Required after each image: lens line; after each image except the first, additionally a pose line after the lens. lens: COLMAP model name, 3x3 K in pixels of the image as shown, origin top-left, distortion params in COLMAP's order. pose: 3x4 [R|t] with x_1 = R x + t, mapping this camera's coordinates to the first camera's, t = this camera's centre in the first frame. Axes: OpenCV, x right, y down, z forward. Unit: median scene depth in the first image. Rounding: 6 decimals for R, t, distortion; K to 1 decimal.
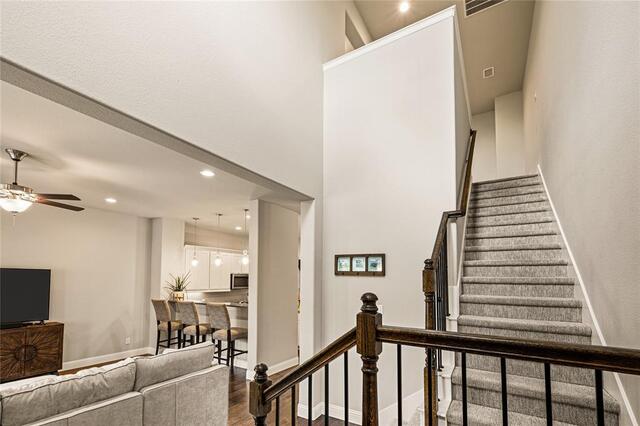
lens RADIAL K [[286.0, 0, 317.4], [0, 286.0, 264.5], [0, 0, 1]] dist [-0.000427, -0.000134]
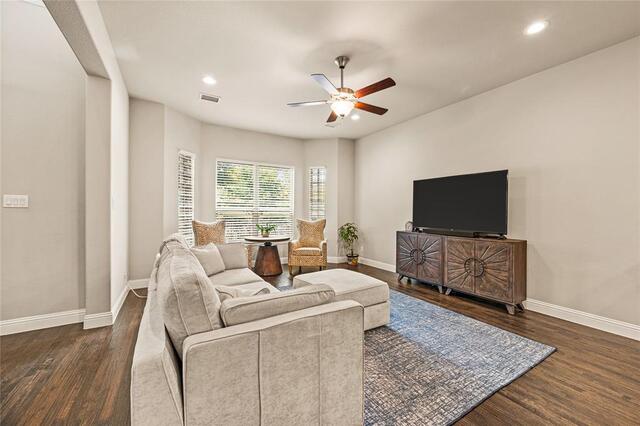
lens RADIAL K [[251.6, 0, 321.7], [0, 251.6, 214.2], [0, 0, 1]] dist [-0.001679, 0.000030]
pose [[-0.443586, -0.004075, -0.896222, -0.111827], [0.032139, 0.999274, -0.020451, 0.133523], [0.895655, -0.037875, -0.443133, 0.841363]]
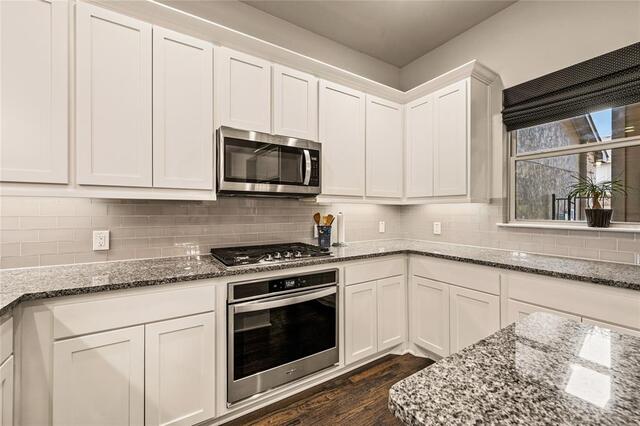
lens RADIAL K [[264.1, 0, 334.3], [0, 264.1, 209.4], [0, 0, 1]] dist [0.000545, 0.000145]
pose [[0.919081, -0.004675, -0.394040, -0.218770], [0.021835, 0.998998, 0.039077, 0.151786], [0.393462, -0.044518, 0.918262, 1.344911]]
